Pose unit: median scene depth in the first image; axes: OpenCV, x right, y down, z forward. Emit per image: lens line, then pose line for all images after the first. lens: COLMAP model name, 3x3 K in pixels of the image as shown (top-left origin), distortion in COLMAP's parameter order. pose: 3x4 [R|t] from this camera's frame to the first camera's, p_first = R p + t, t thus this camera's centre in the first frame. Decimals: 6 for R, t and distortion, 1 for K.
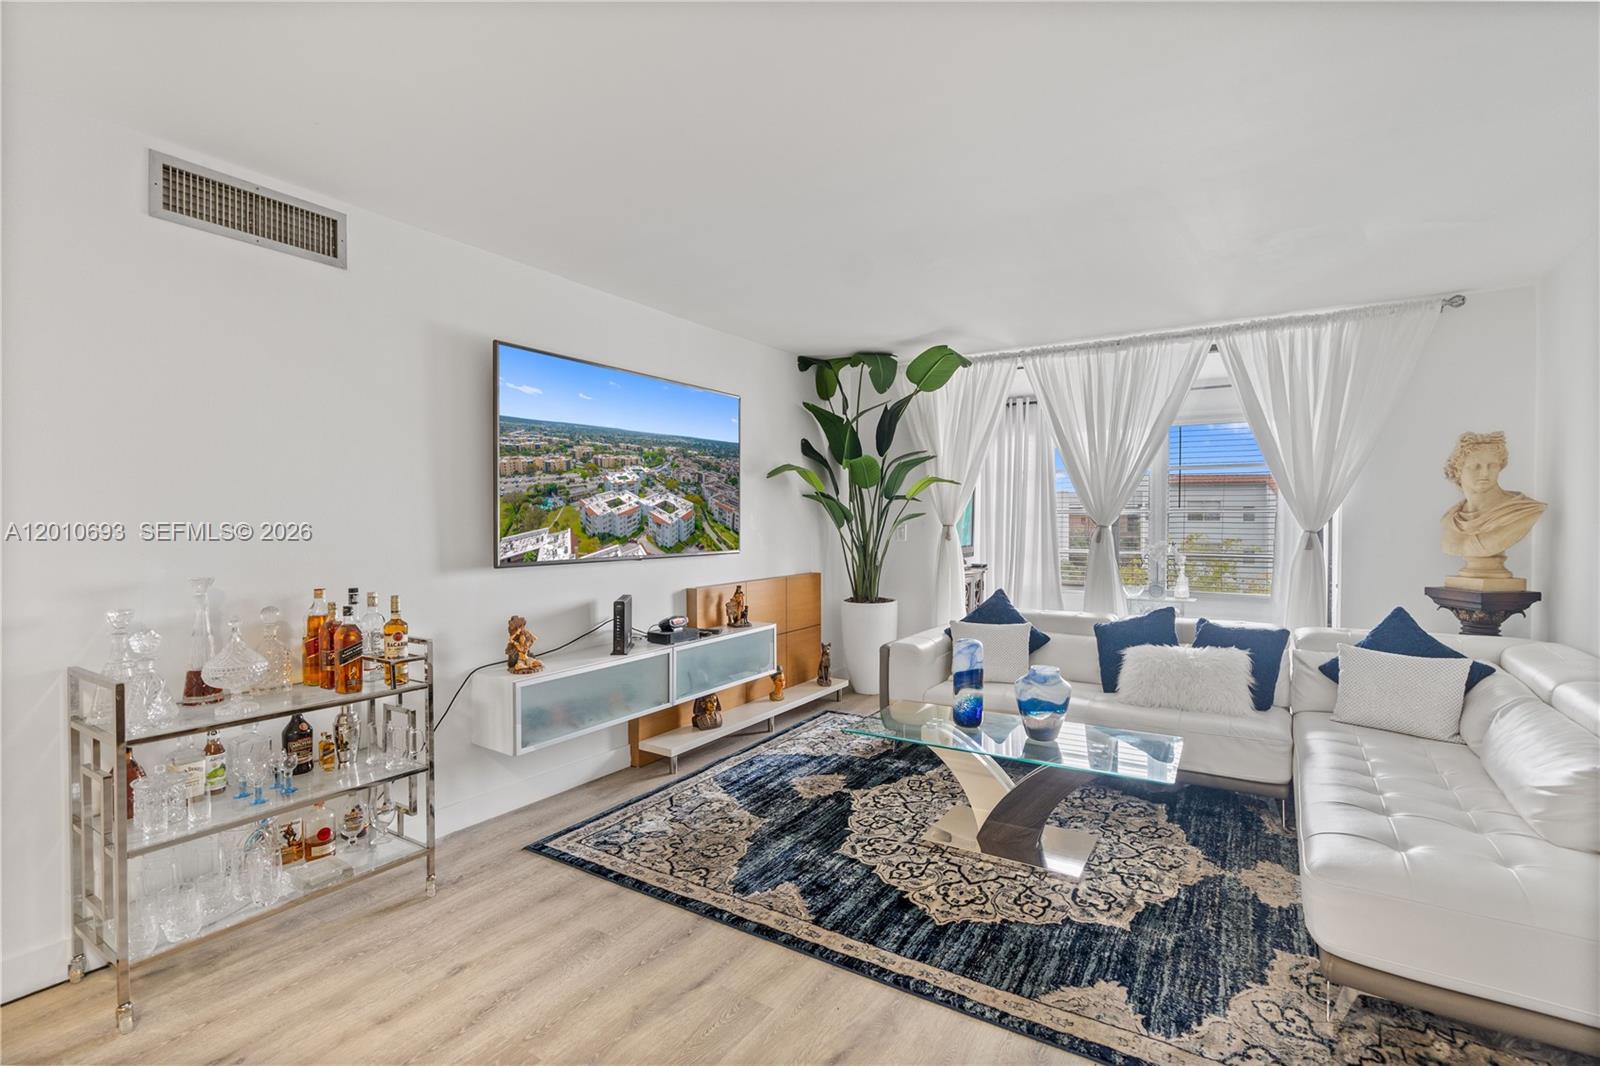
lens RADIAL K [[732.3, 0, 807.5], [0, 732.3, 518.6], [0, 0, 1]] dist [-0.011568, 0.004581]
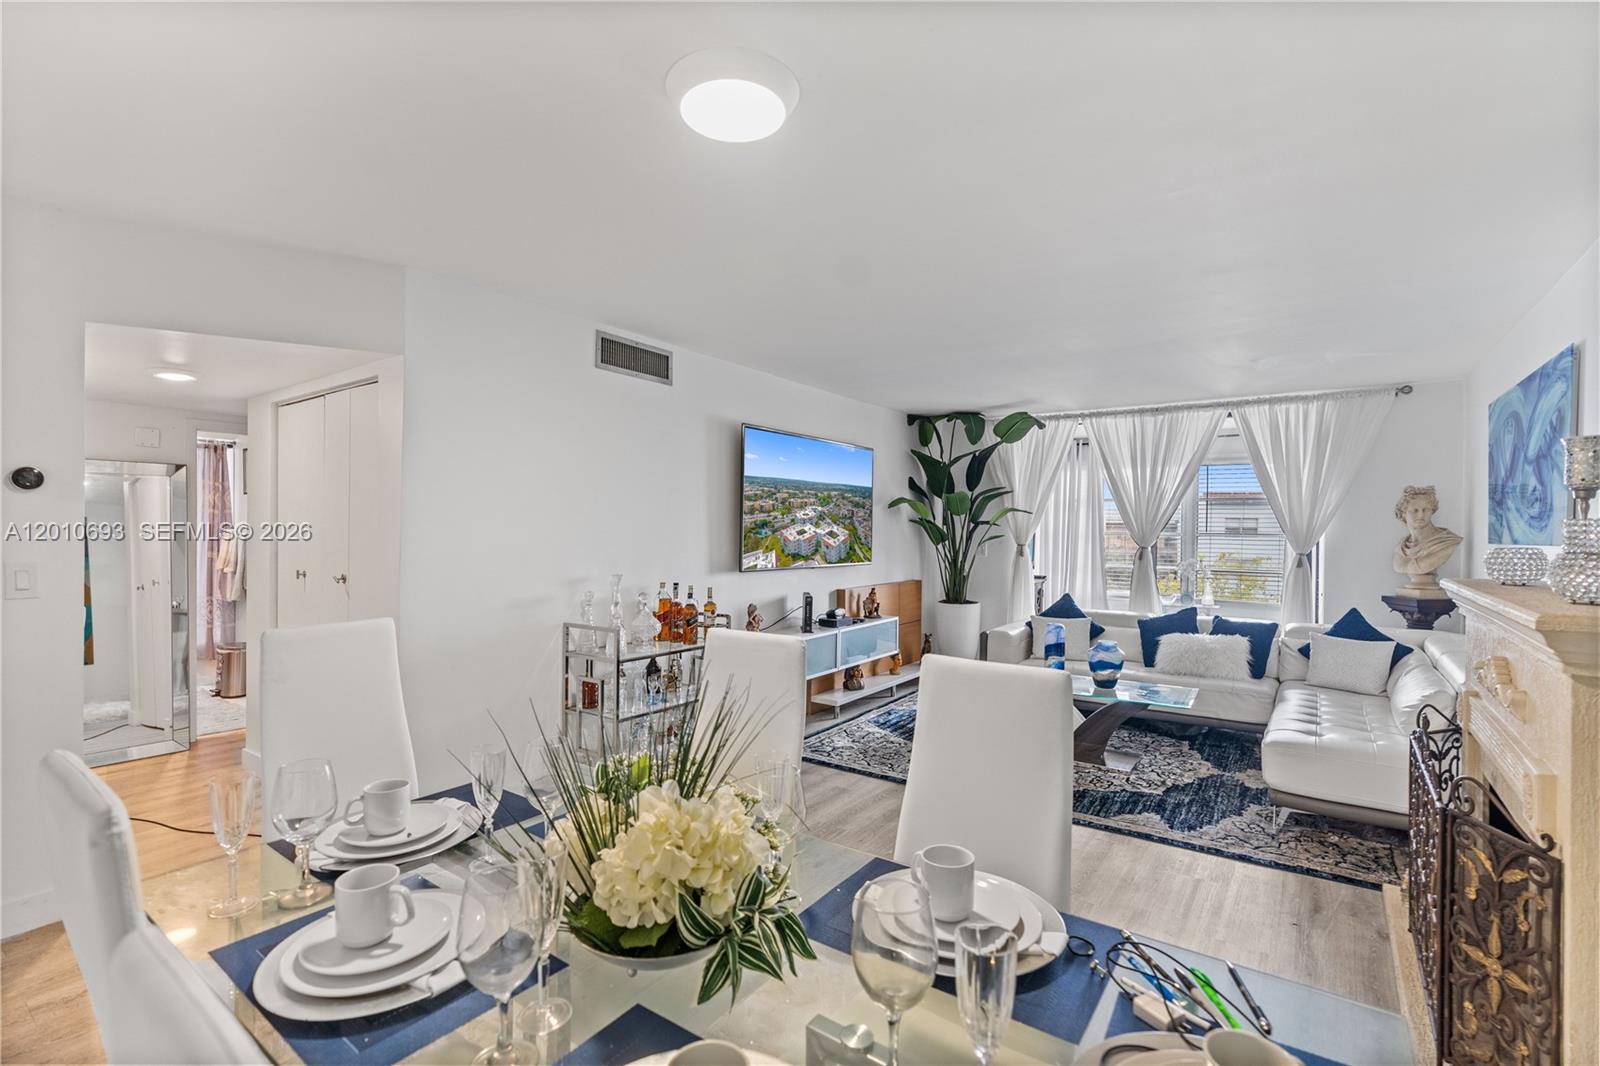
lens RADIAL K [[732.3, 0, 803.0], [0, 732.3, 522.4], [0, 0, 1]] dist [-0.011568, 0.004581]
pose [[0.998843, 0.011194, -0.046779, -0.190362], [-0.011673, 0.999882, -0.009990, -0.018865], [0.046661, 0.010525, 0.998855, -0.440012]]
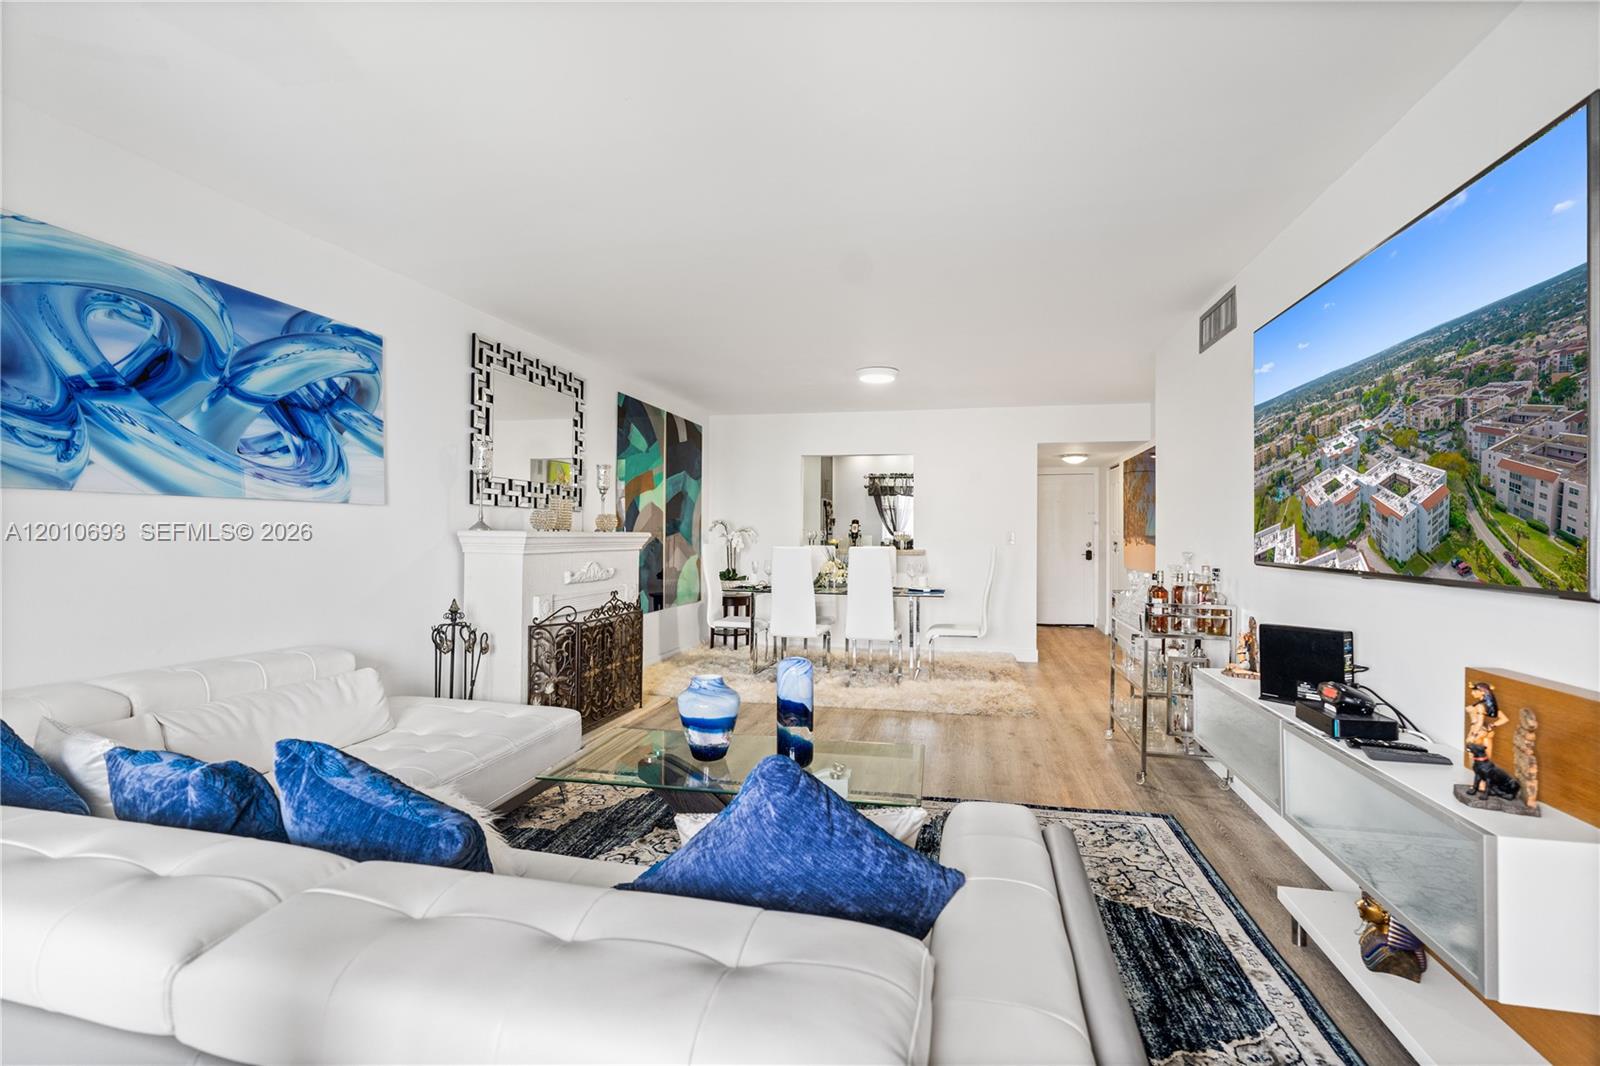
lens RADIAL K [[732.3, 0, 810.9], [0, 732.3, 520.7], [0, 0, 1]] dist [-0.011568, 0.004581]
pose [[-0.928282, -0.008635, -0.371776, 0.417315], [-0.005797, 0.999945, -0.008751, 0.018096], [0.371832, -0.005968, -0.928281, 1.432536]]
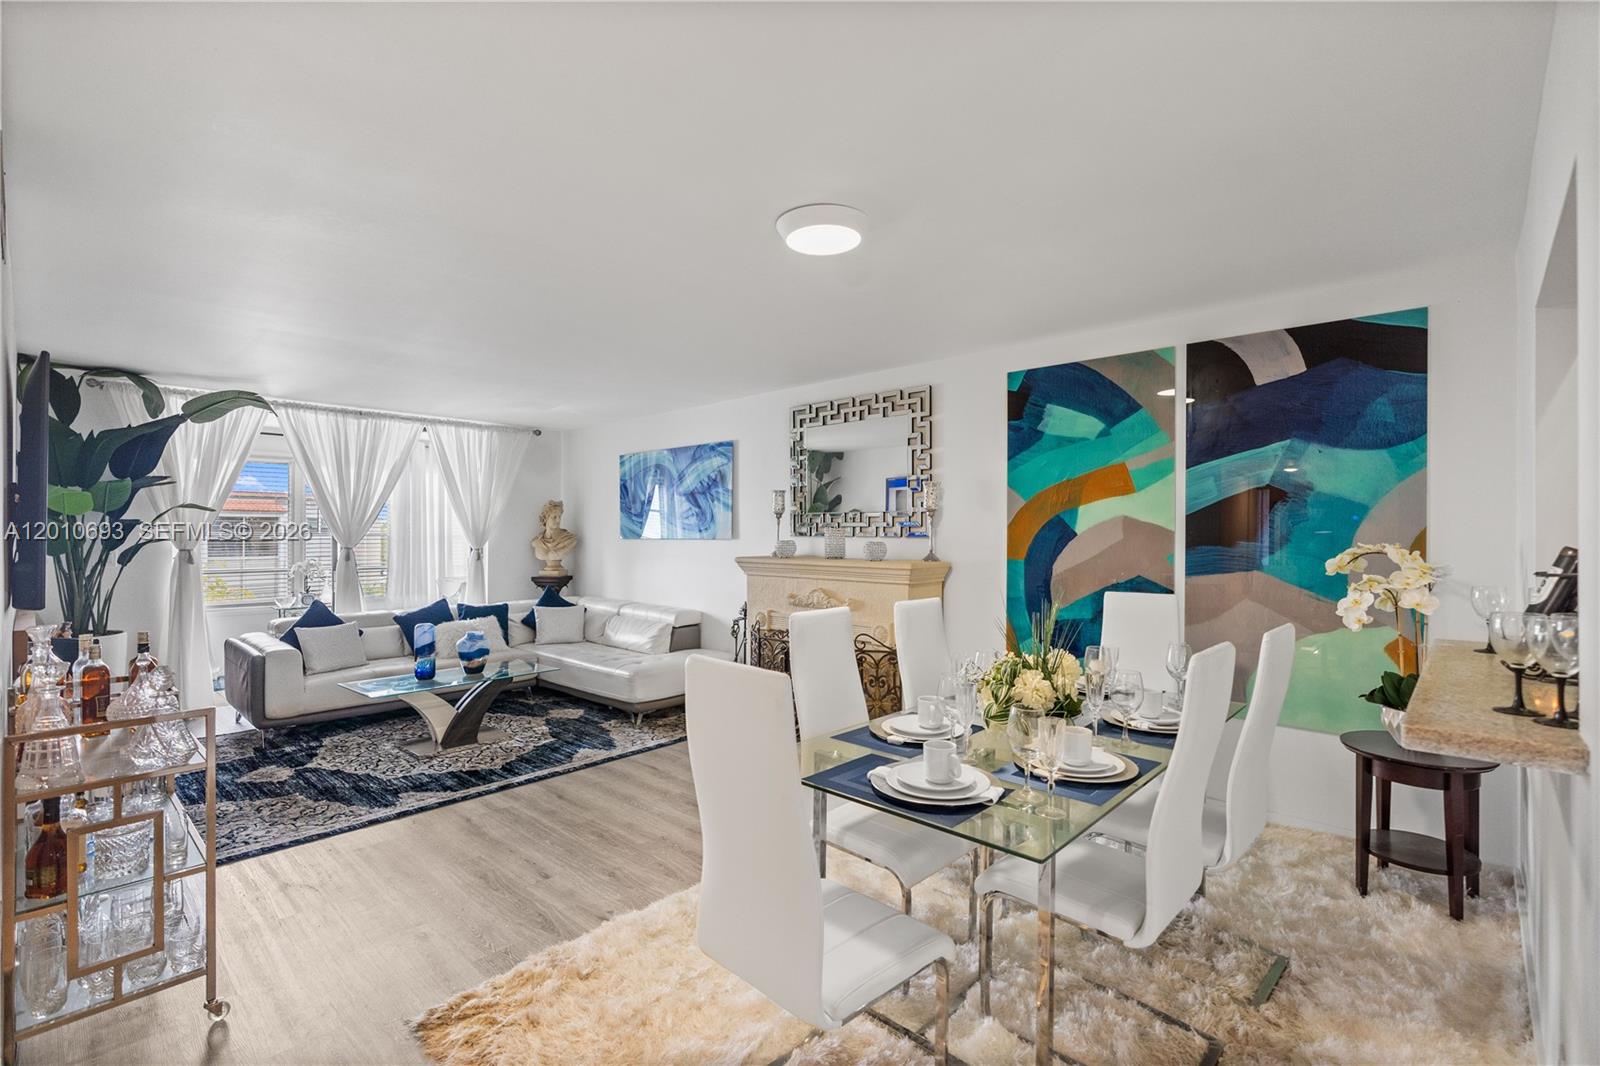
lens RADIAL K [[732.3, 0, 793.1], [0, 732.3, 525.7], [0, 0, 1]] dist [-0.011568, 0.004581]
pose [[0.169629, 0.015506, 0.985386, -0.952392], [0.002040, 0.999869, -0.016085, -0.010945], [-0.985506, 0.004738, 0.169575, -0.020787]]
